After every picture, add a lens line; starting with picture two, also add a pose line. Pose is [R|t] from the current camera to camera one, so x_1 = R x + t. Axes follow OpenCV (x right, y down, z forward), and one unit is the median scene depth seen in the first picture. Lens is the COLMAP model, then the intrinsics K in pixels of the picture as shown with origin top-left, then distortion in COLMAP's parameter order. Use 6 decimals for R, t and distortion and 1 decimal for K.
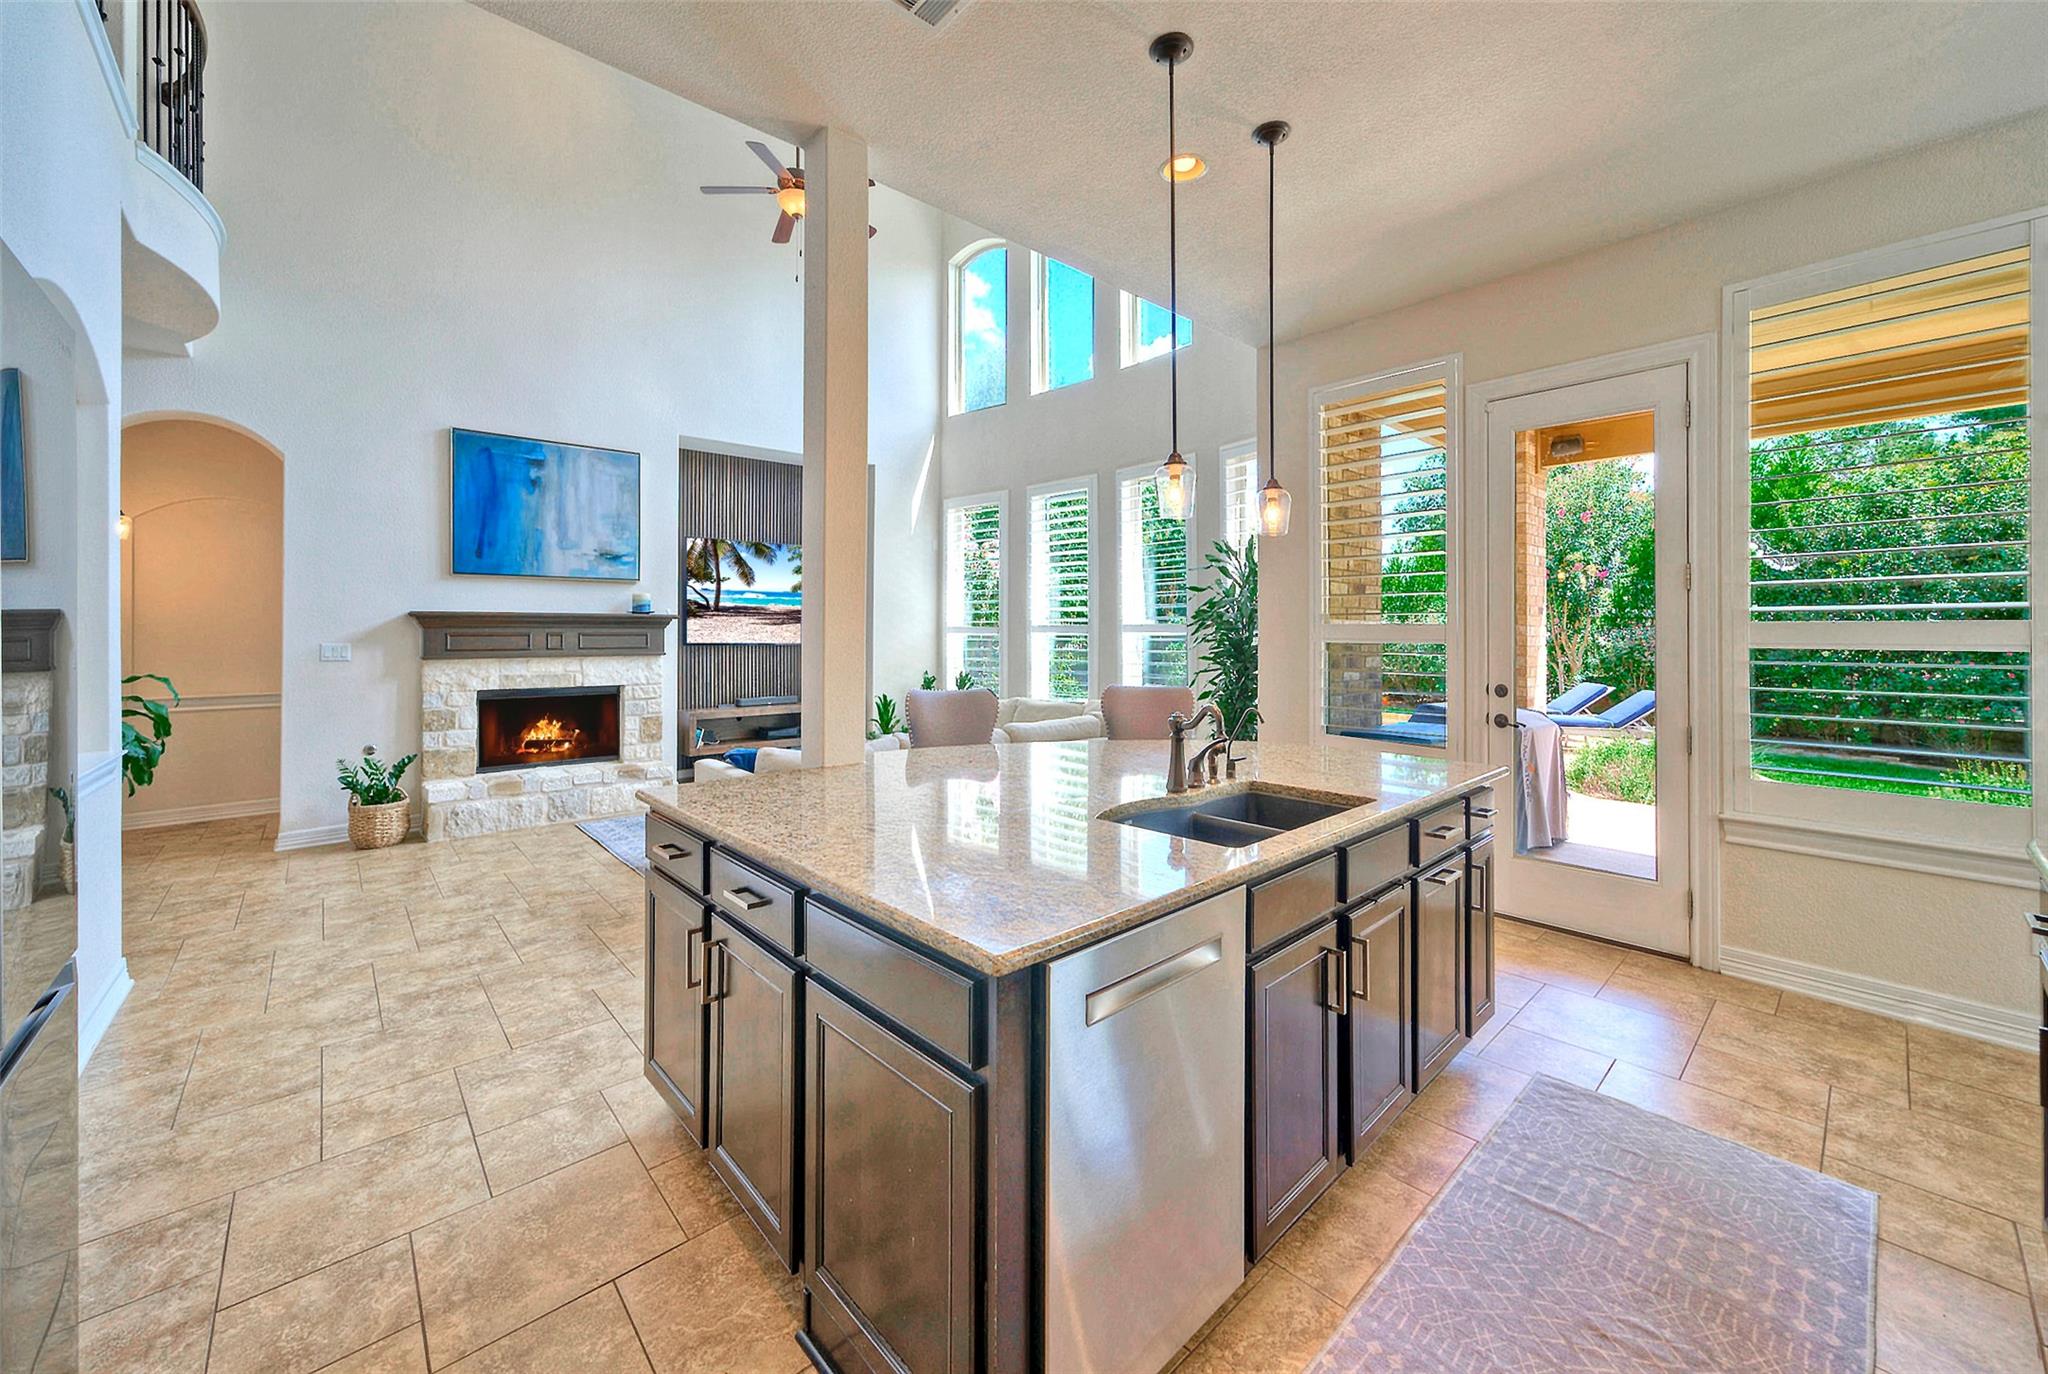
lens RADIAL K [[772.8, 0, 1016.4], [0, 772.8, 624.1], [0, 0, 1]] dist [-0.001033, 0.000040]
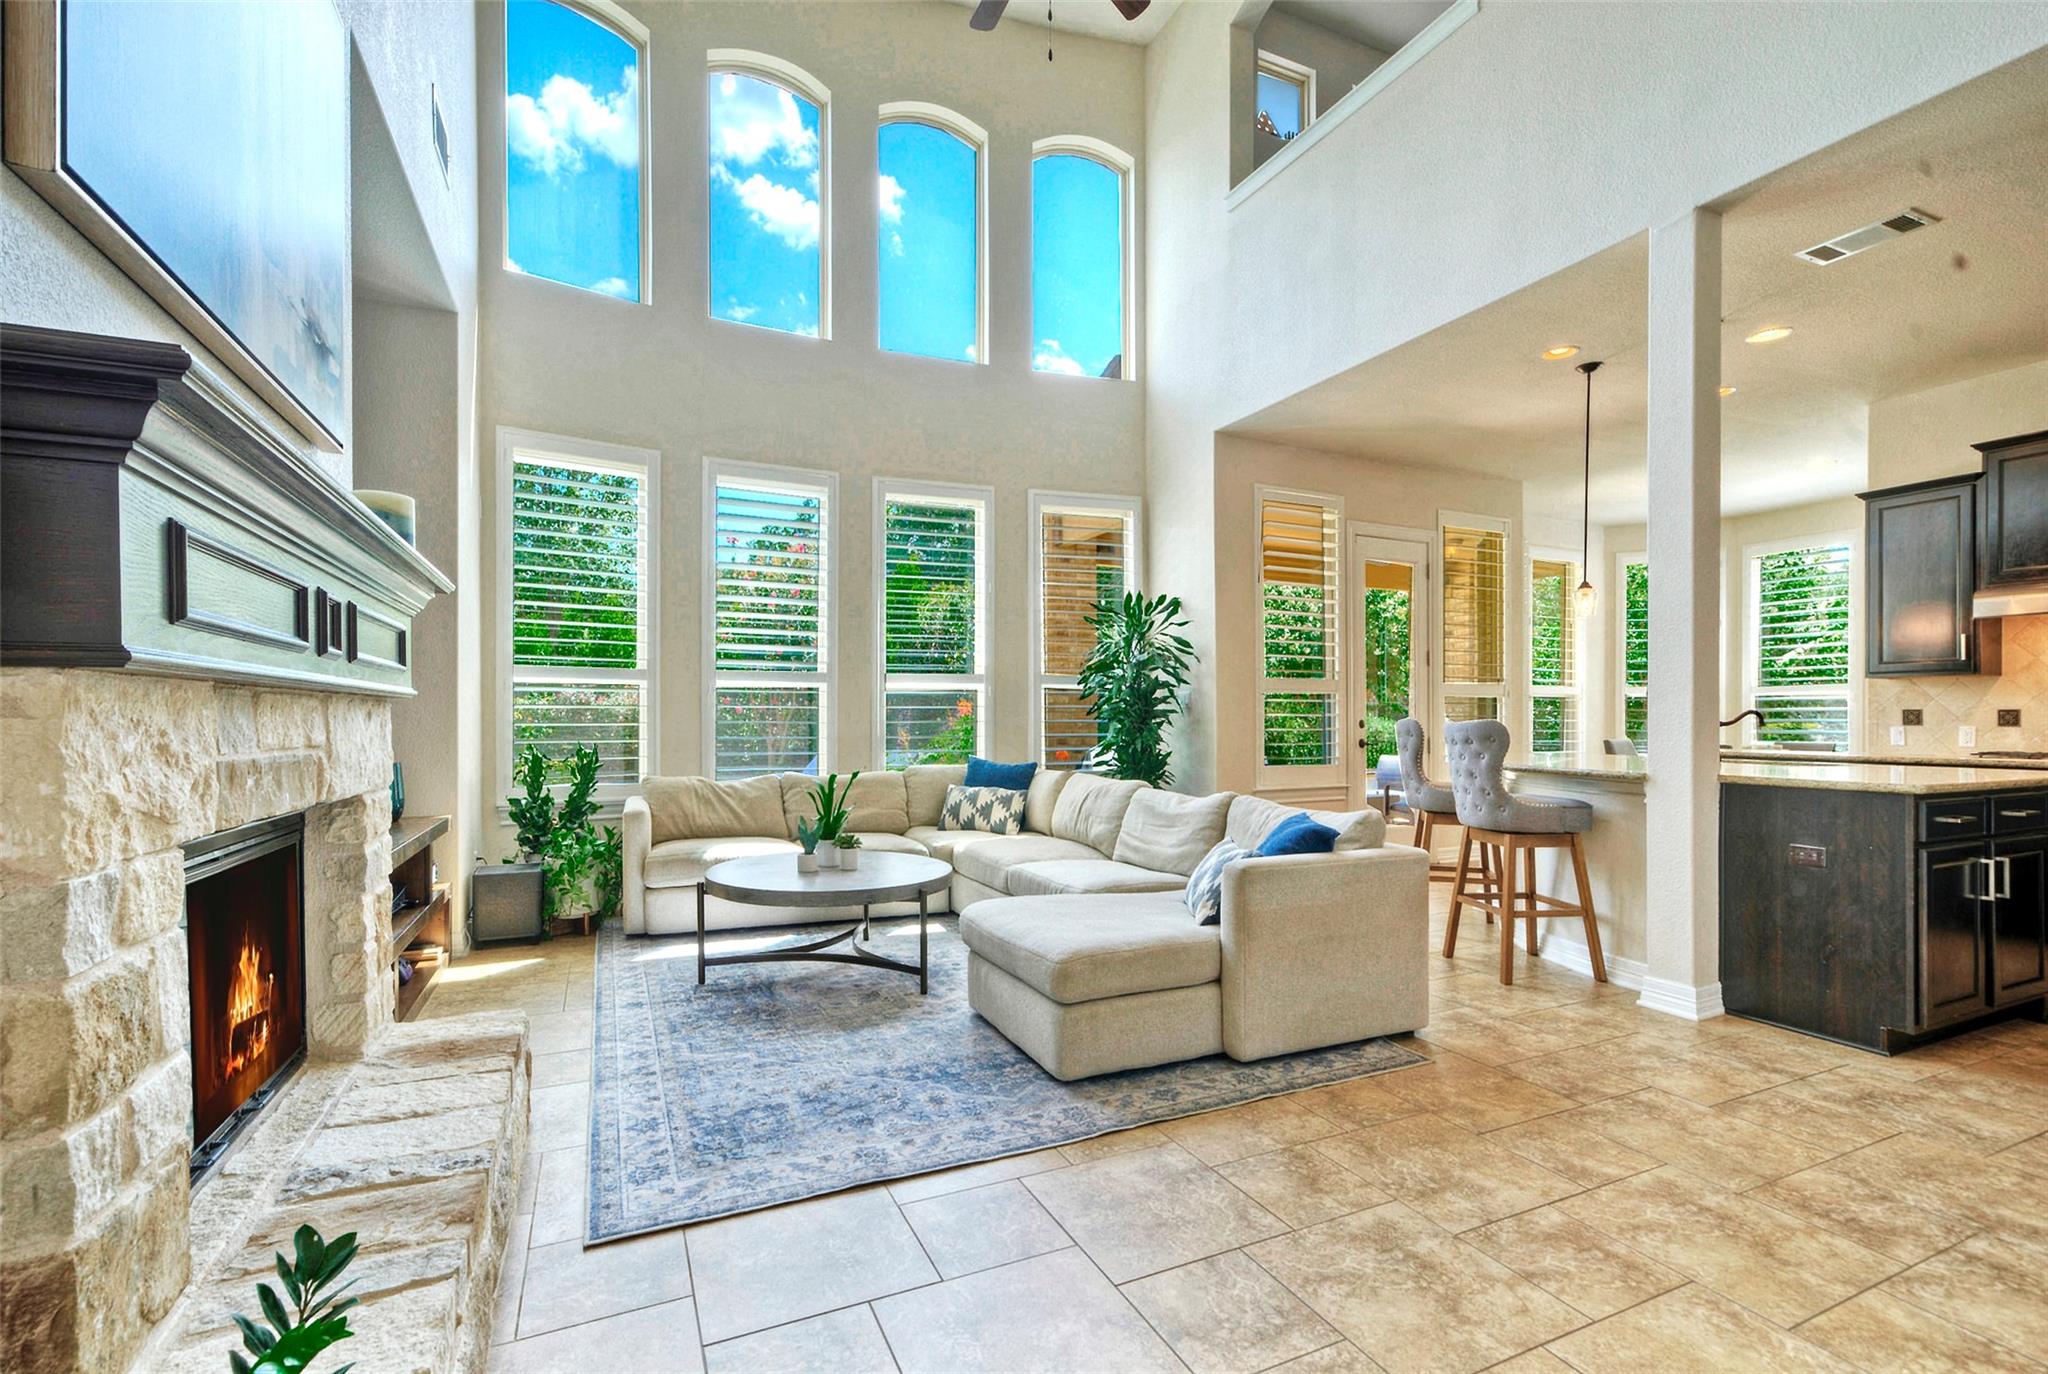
lens RADIAL K [[909.9, 0, 980.0], [0, 909.9, 716.6], [0, 0, 1]] dist [0.002282, 0.000516]
pose [[0.311532, -0.001390, 0.950235, -0.823011], [-0.011692, 0.999918, 0.005296, 0.046122], [-0.950164, -0.012760, 0.311490, 0.712014]]
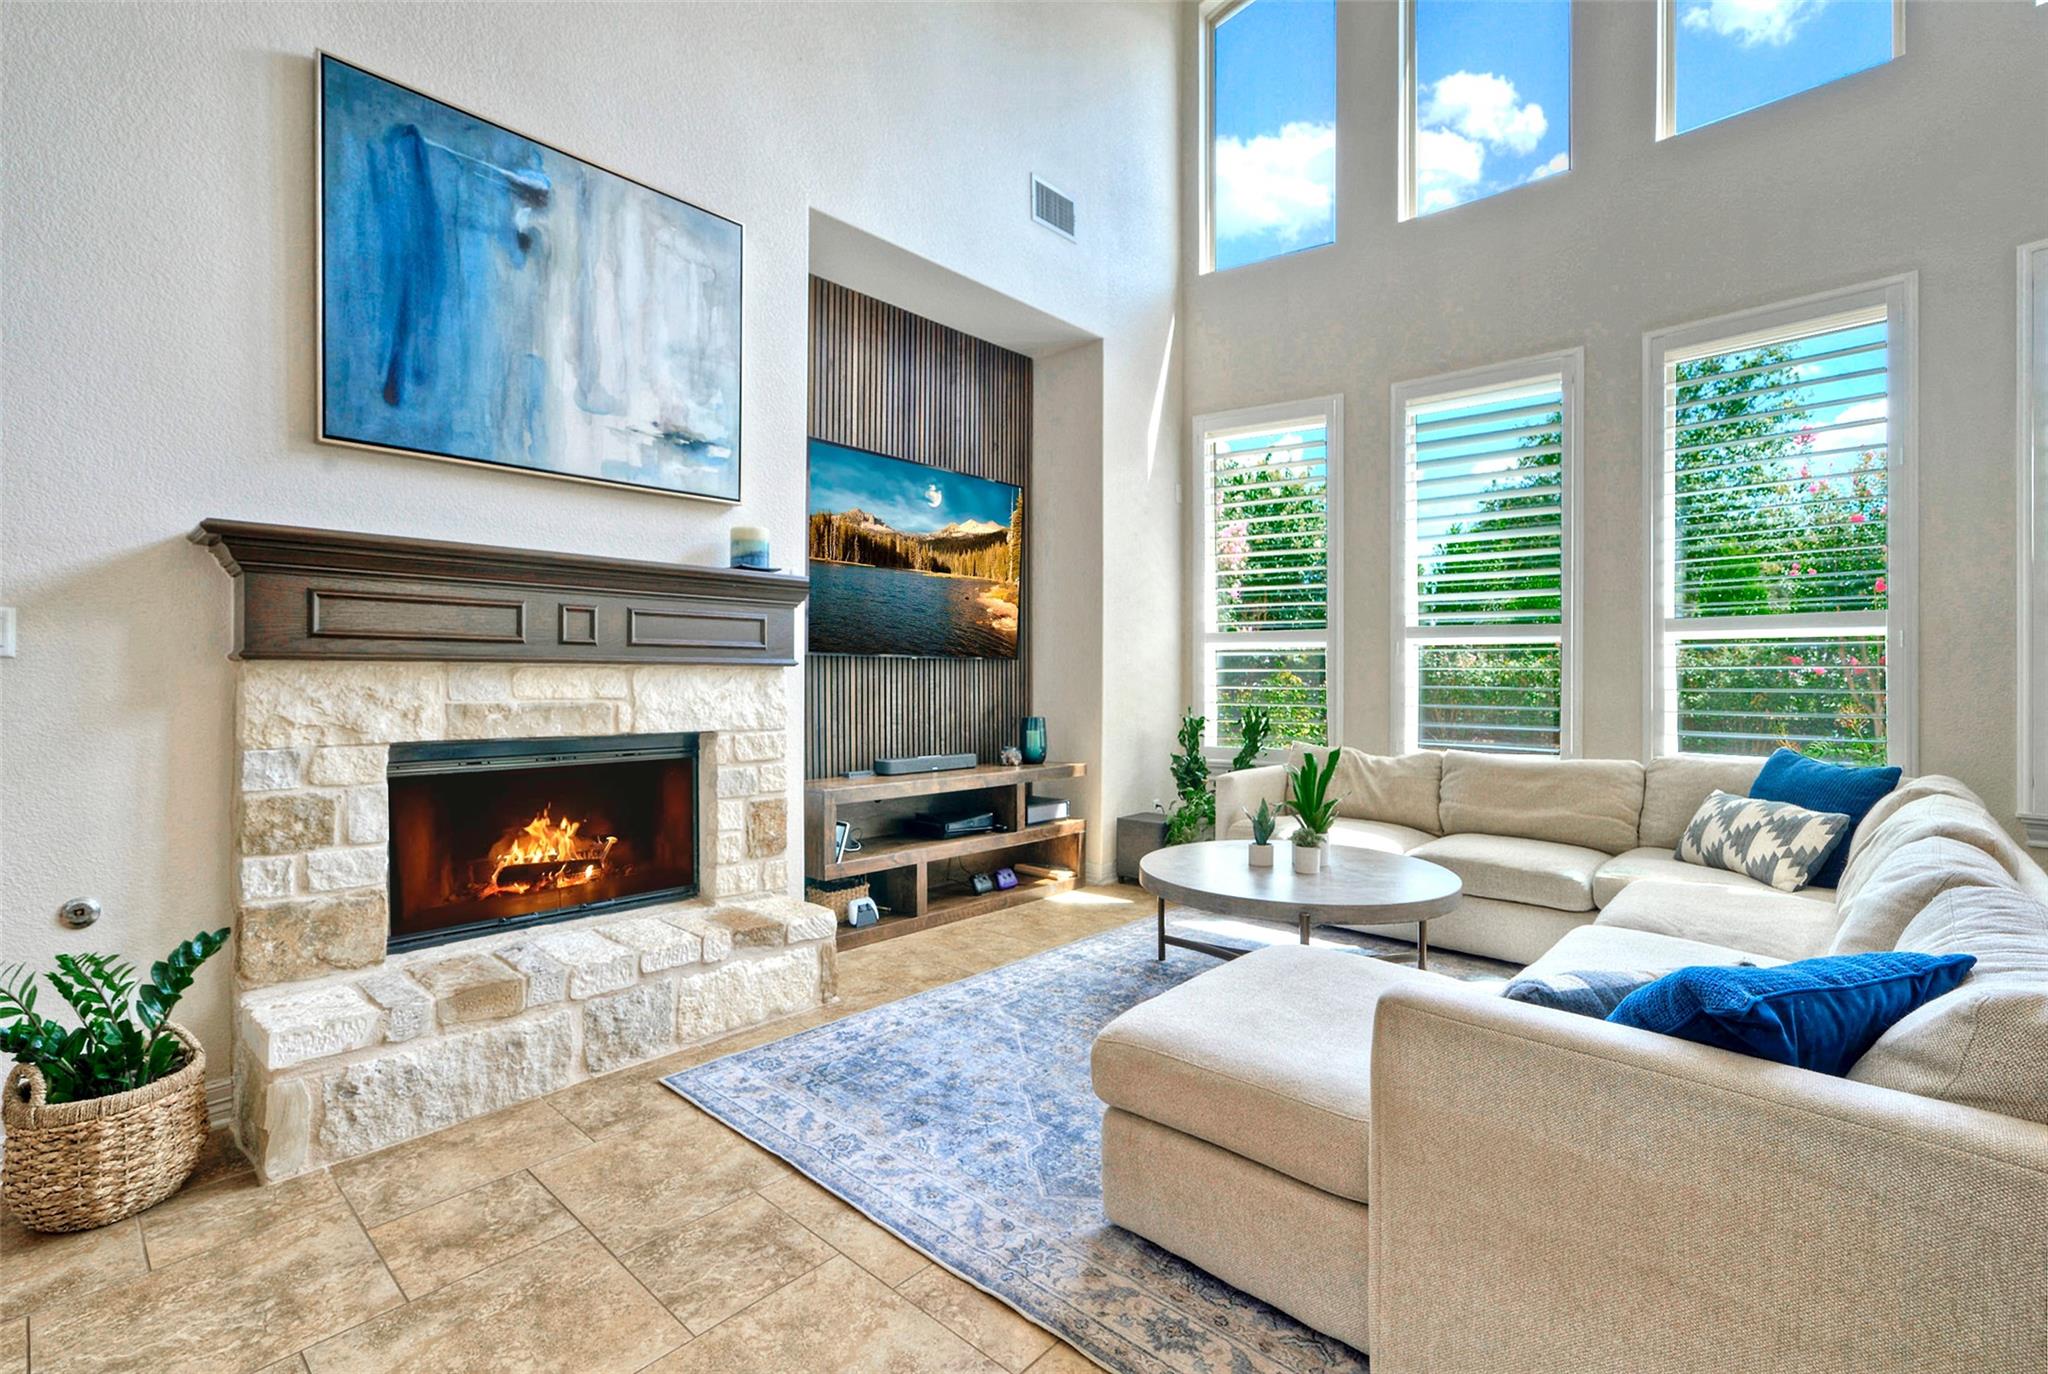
lens RADIAL K [[892.4, 0, 1035.3], [0, 892.4, 679.9], [0, 0, 1]] dist [-0.003132, 0.000130]
pose [[0.994405, 0.001369, 0.105630, -0.412278], [-0.001957, 0.999983, 0.005457, 0.049694], [-0.105620, -0.005633, 0.994391, 0.508122]]
